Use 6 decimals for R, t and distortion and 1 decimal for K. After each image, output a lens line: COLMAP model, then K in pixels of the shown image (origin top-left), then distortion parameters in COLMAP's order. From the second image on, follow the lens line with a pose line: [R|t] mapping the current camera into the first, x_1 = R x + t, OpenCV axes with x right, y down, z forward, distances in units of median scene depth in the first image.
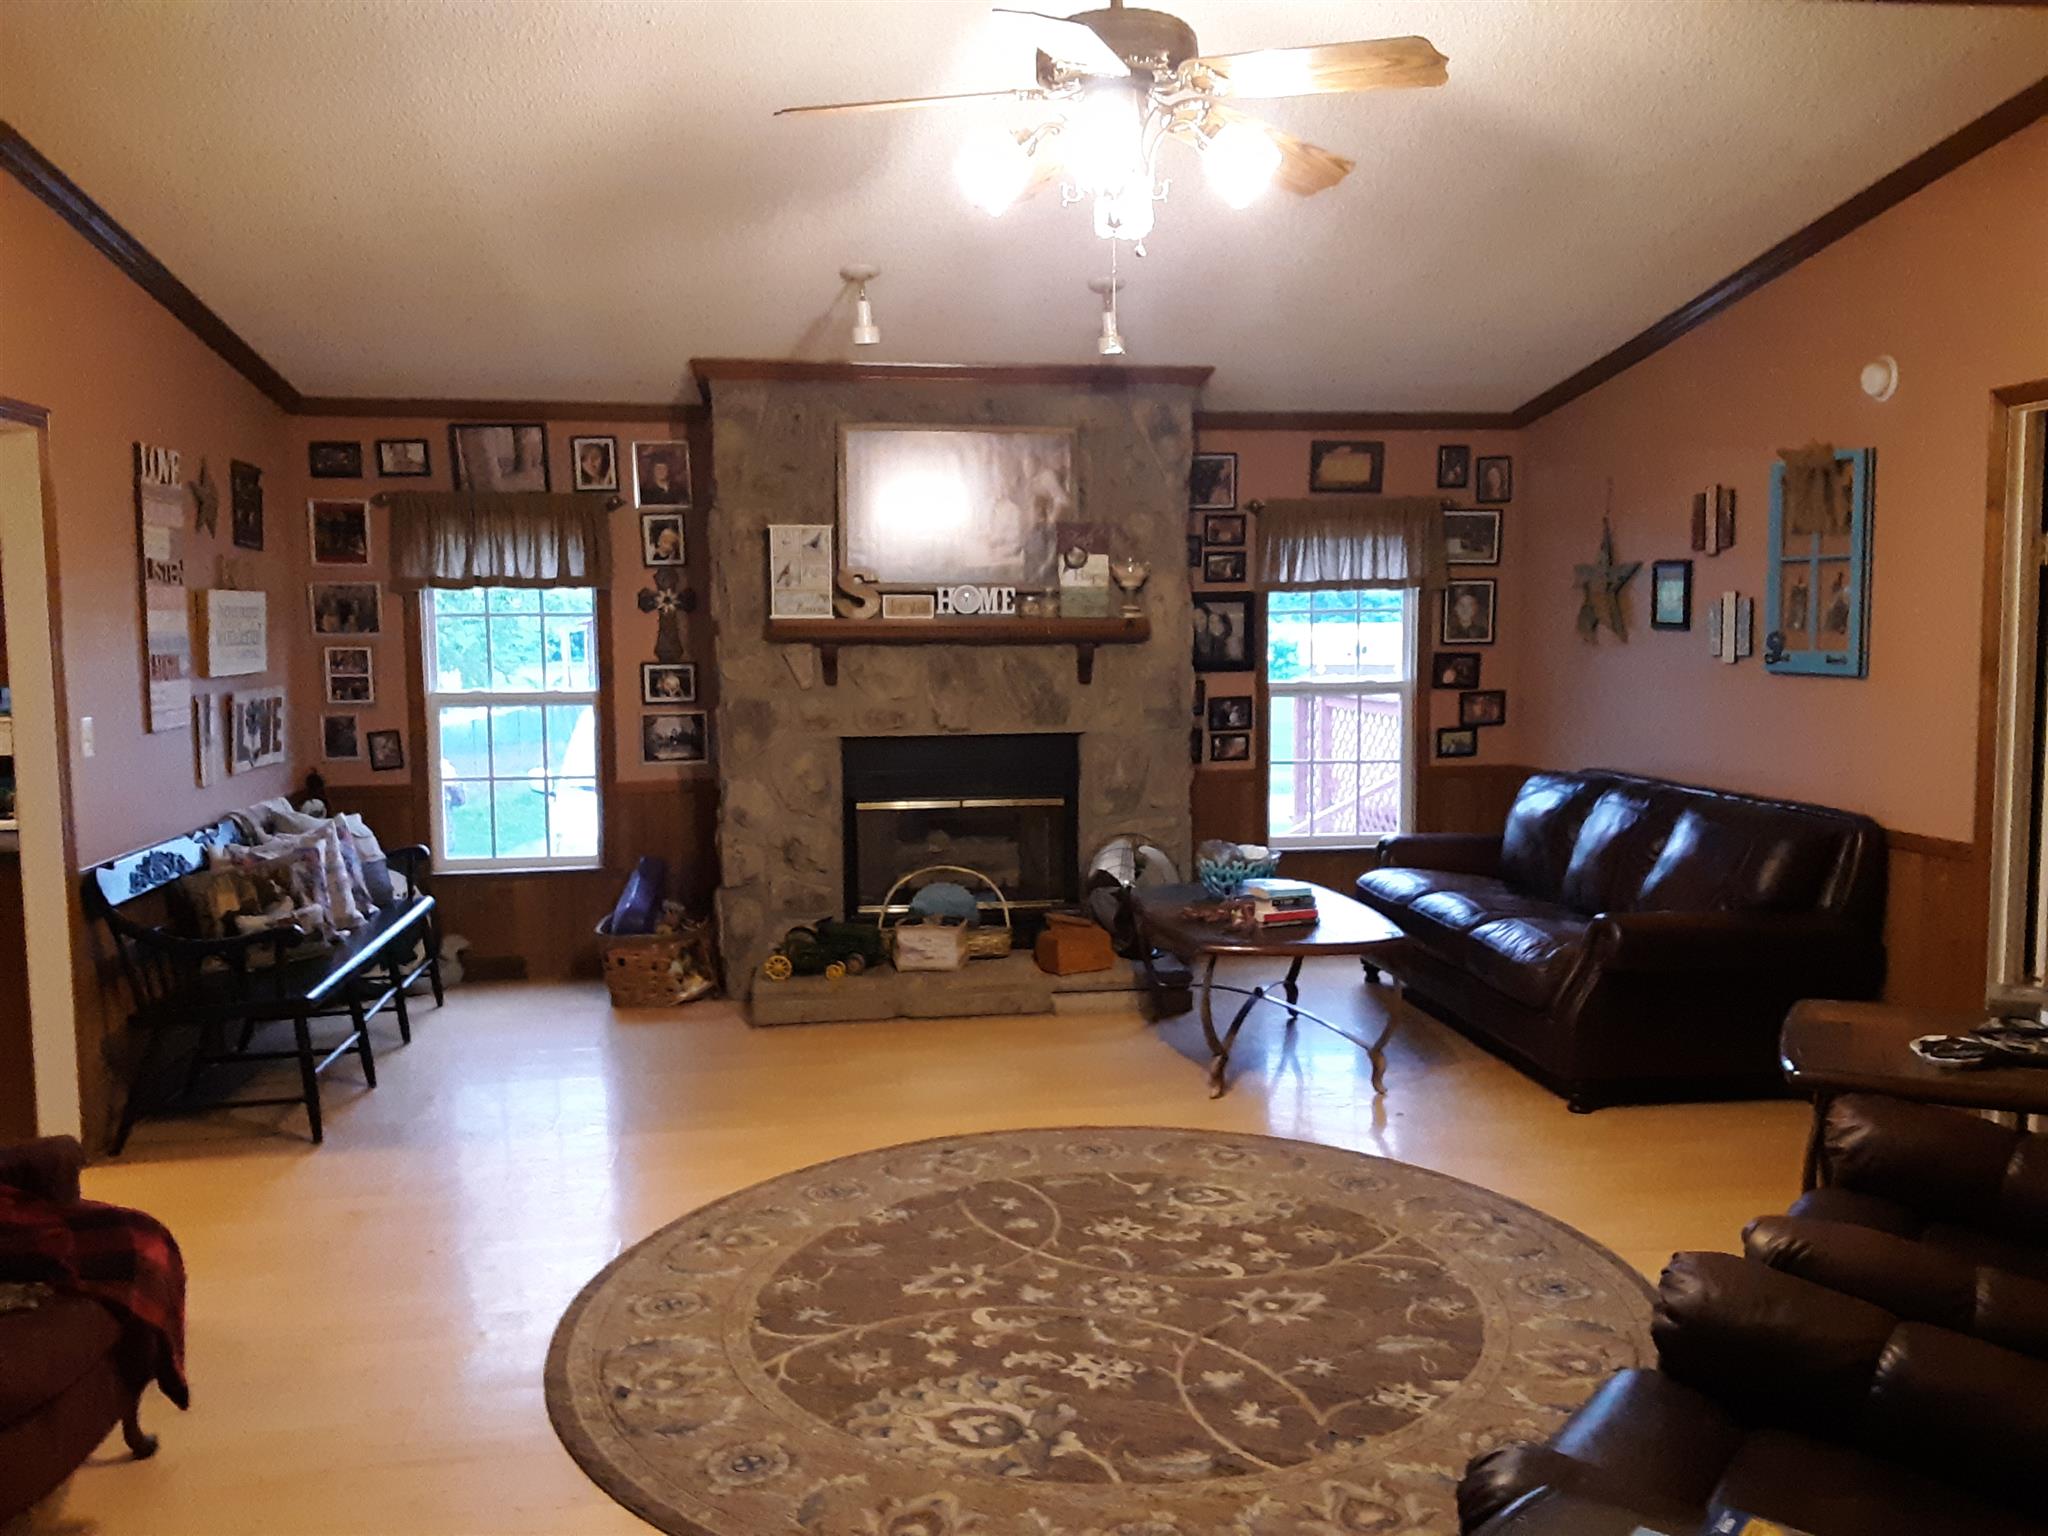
lens RADIAL K [[1653.2, 0, 1017.4], [0, 1653.2, 763.4], [0, 0, 1]] dist [0.085803, -0.086597]
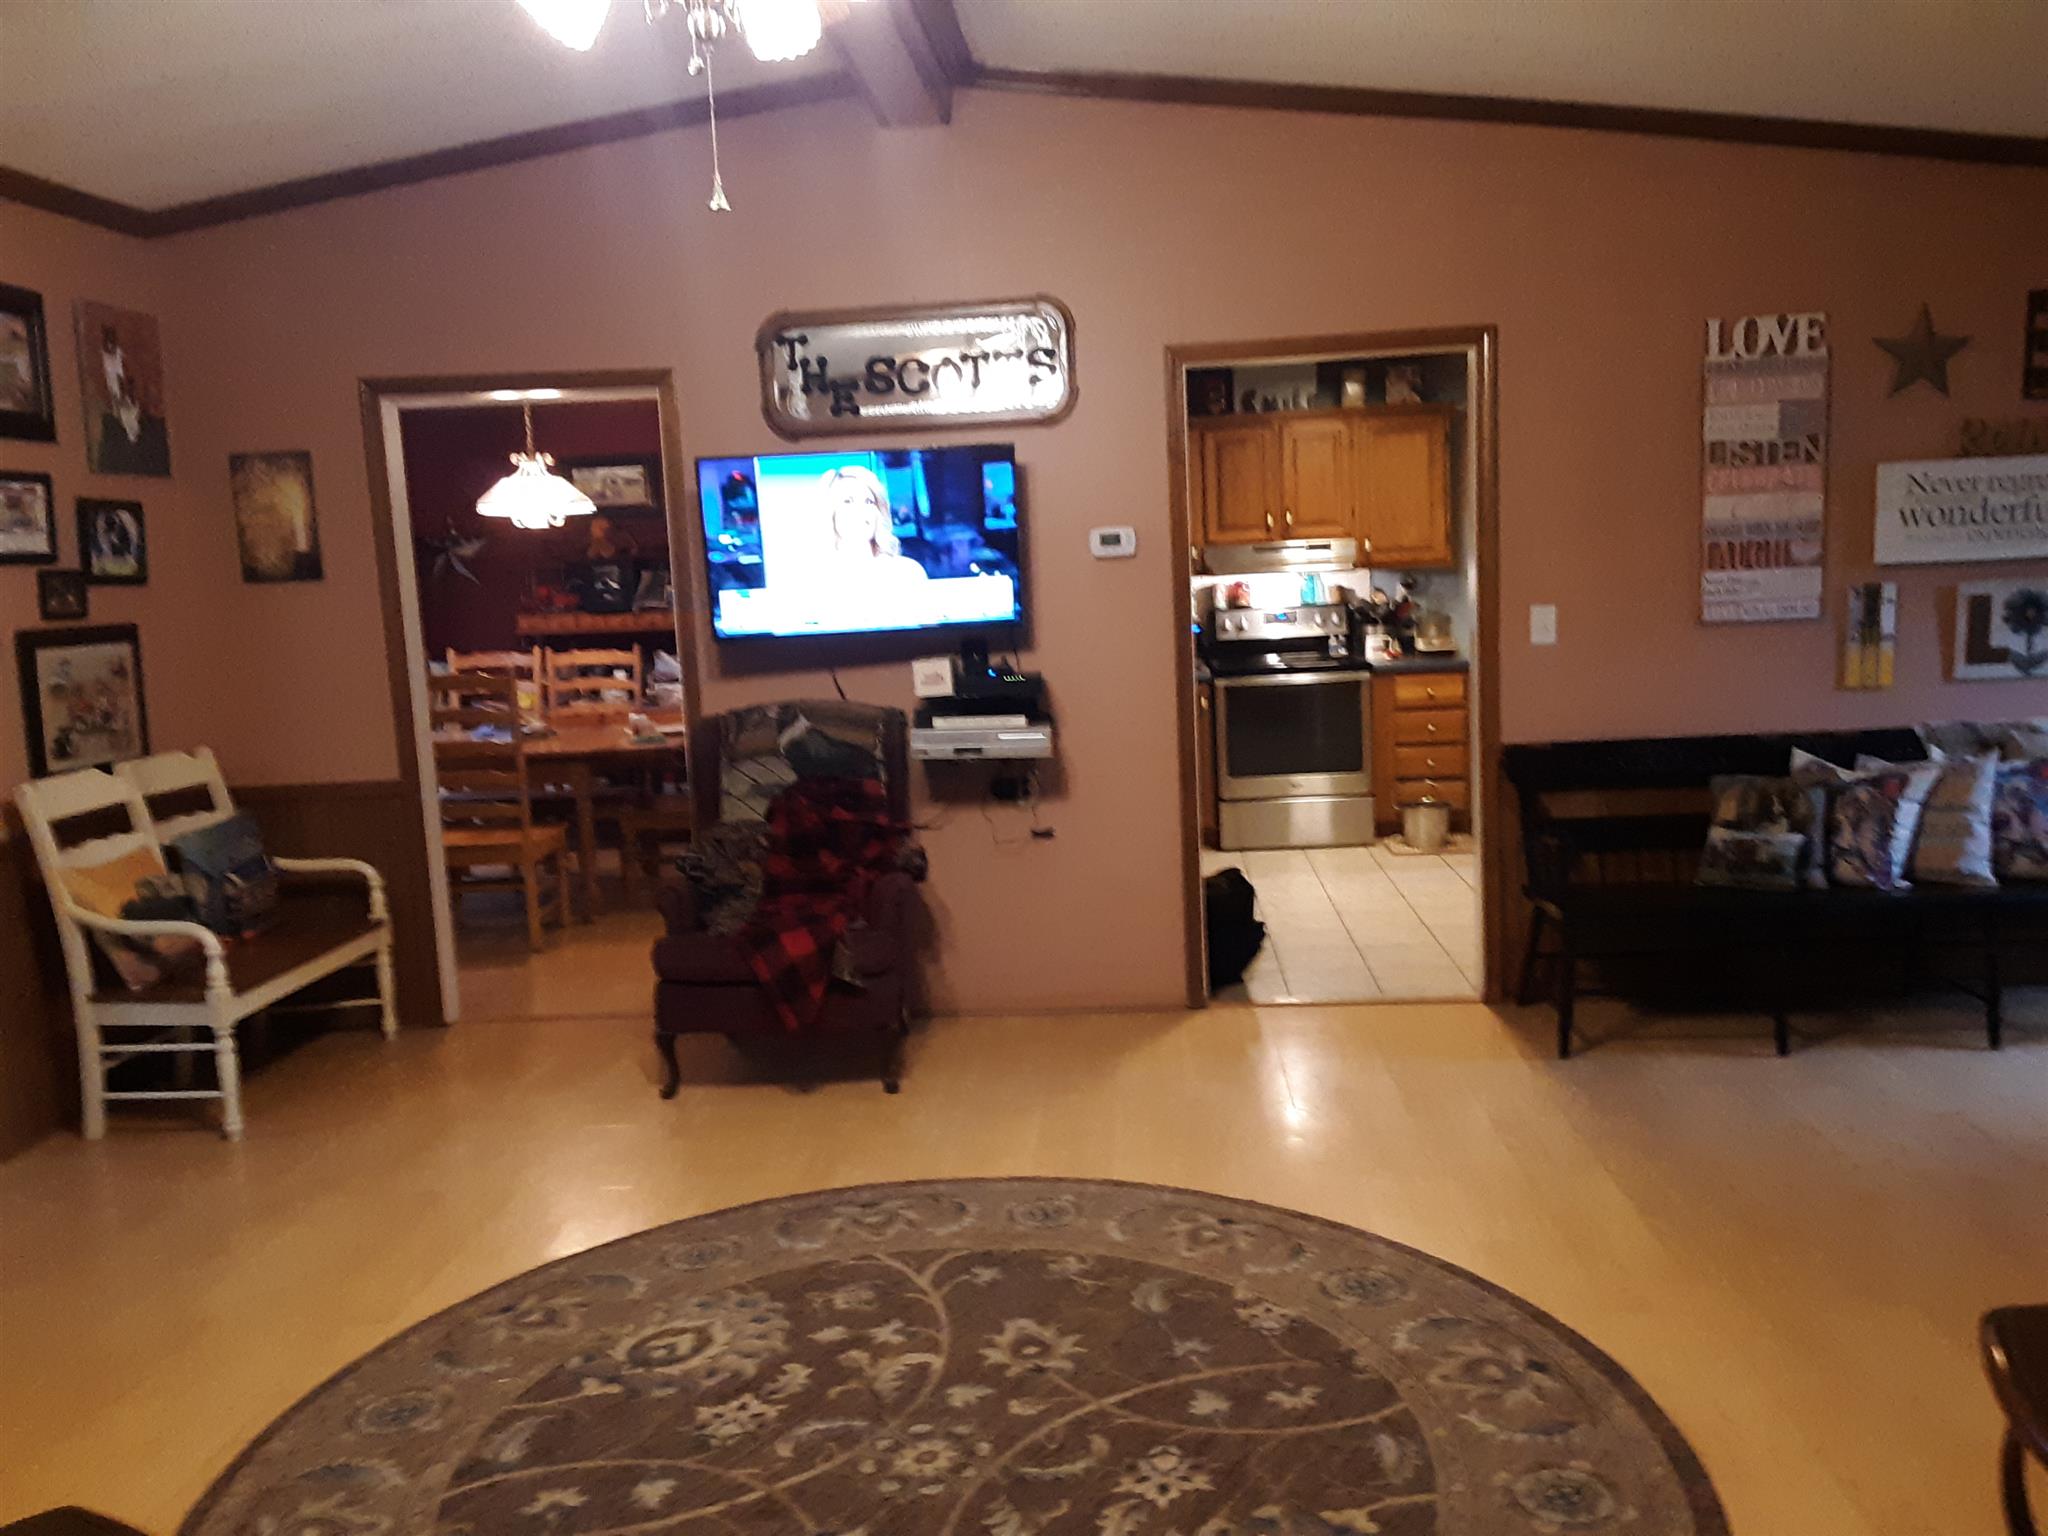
lens RADIAL K [[1653.2, 0, 1022.6], [0, 1653.2, 766.3], [0, 0, 1]] dist [0.085803, -0.086597]
pose [[-0.206588, 0.149609, -0.966922, 0.750787], [-0.033862, 0.986555, 0.159882, -0.110175], [0.977842, 0.065772, -0.198744, 1.192966]]
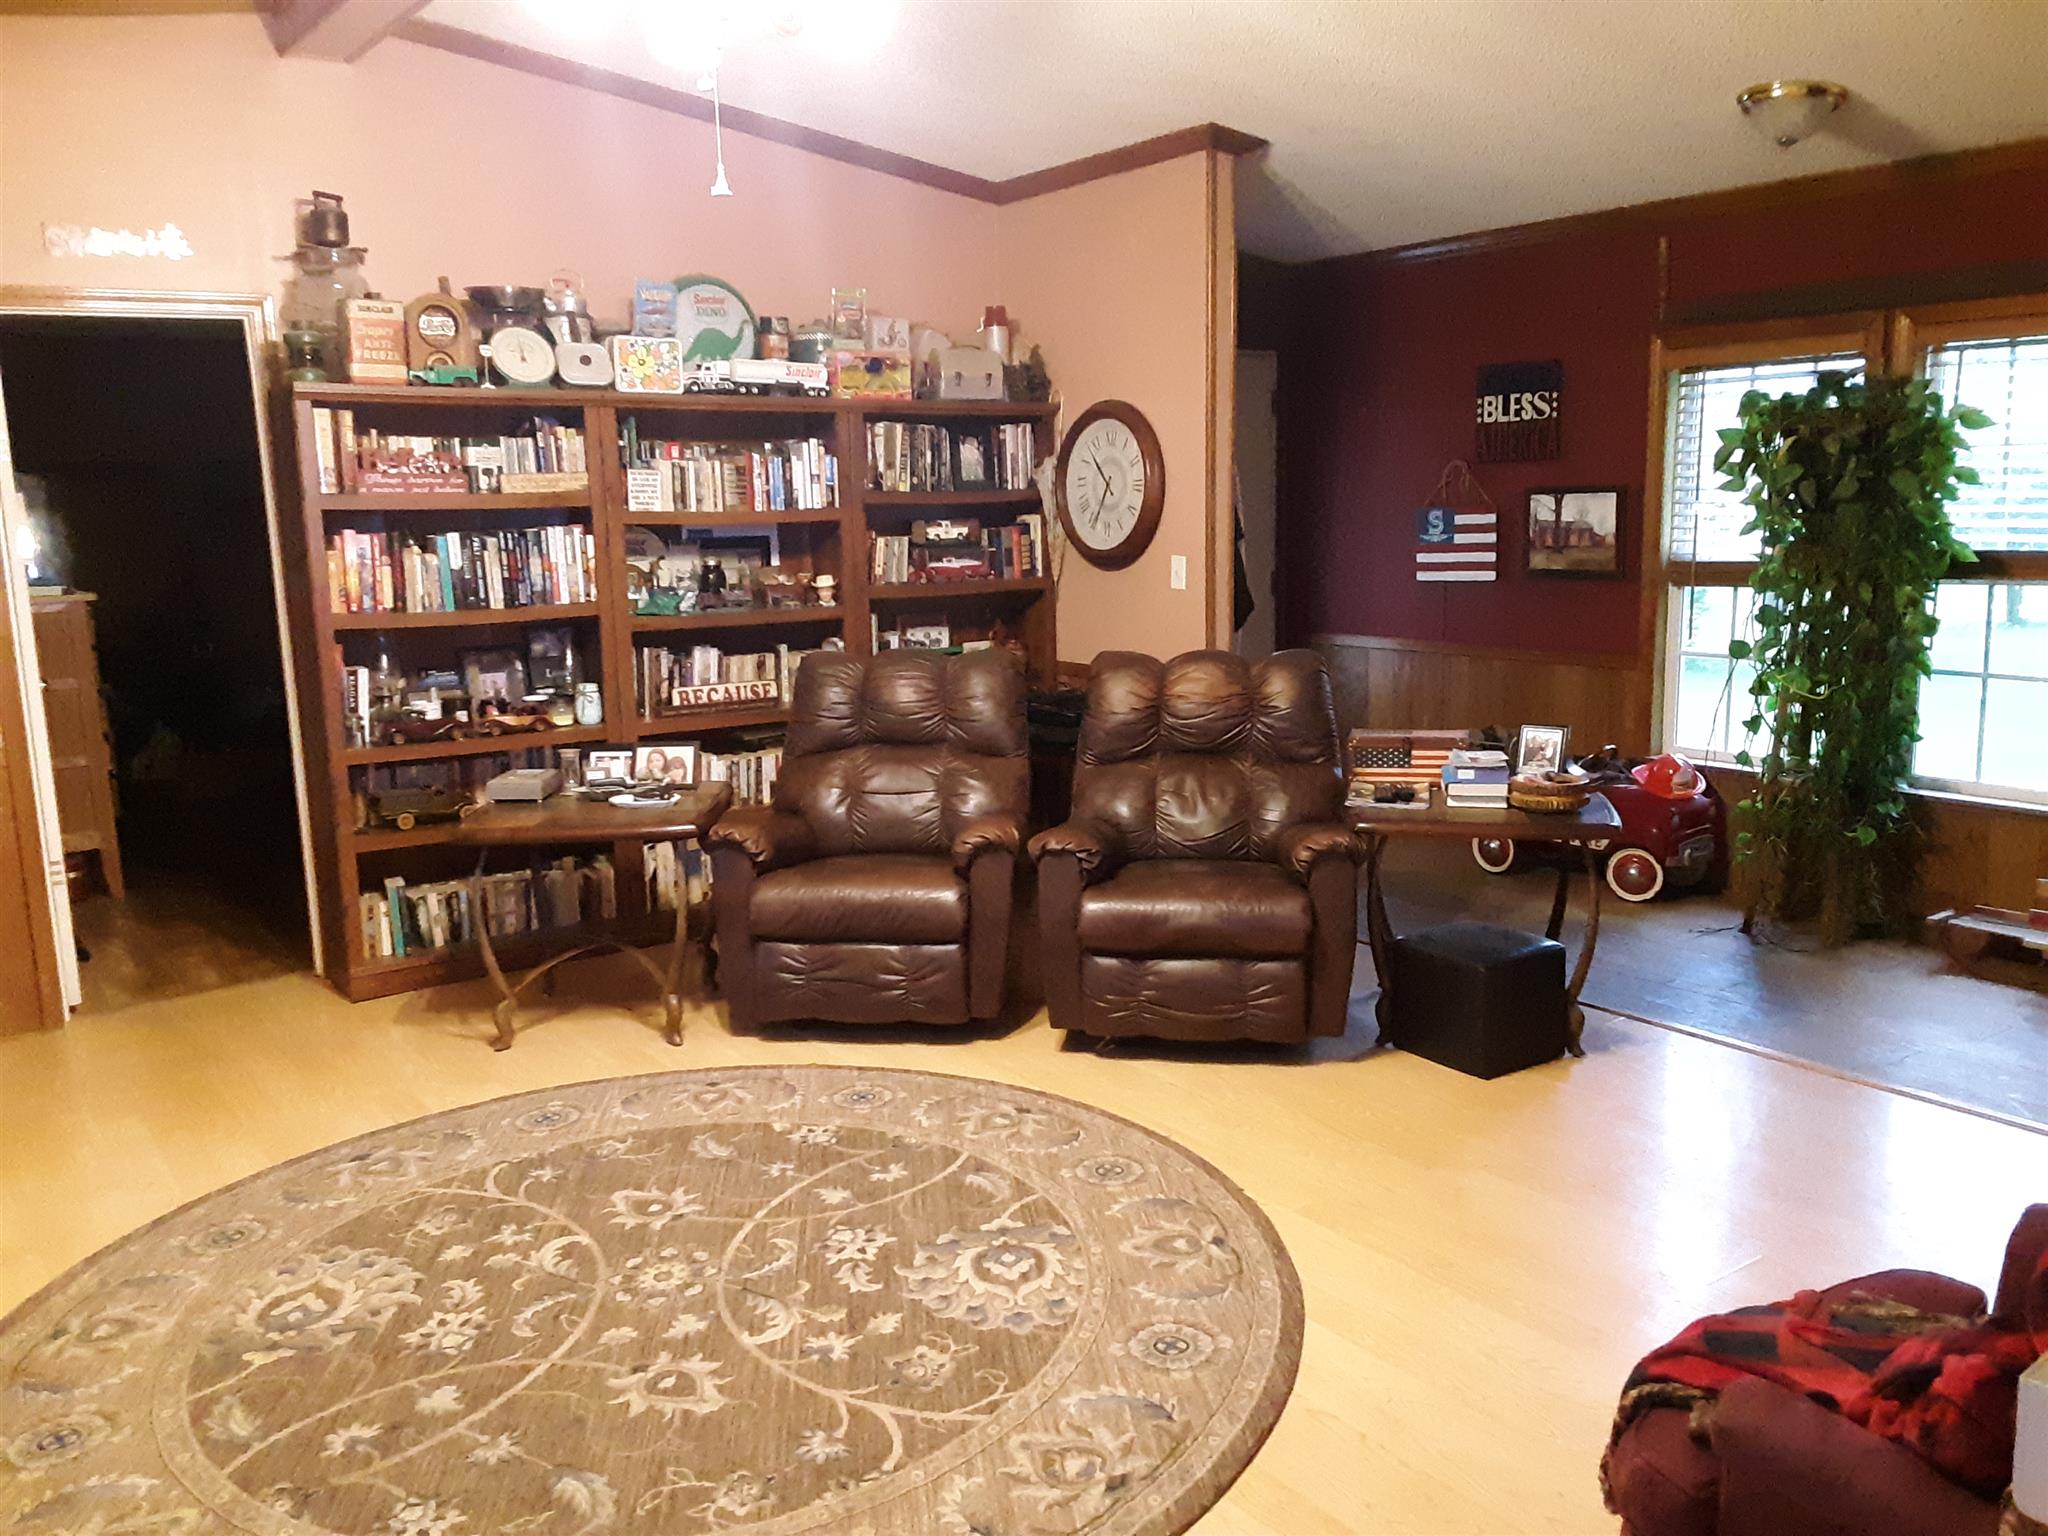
lens RADIAL K [[1653.2, 0, 1033.0], [0, 1653.2, 762.6], [0, 0, 1]] dist [0.085803, -0.086597]
pose [[-0.469963, -0.127104, 0.873487, -0.774201], [0.108984, 0.973651, 0.200317, -0.101304], [-0.875932, 0.189338, -0.443727, 1.190595]]
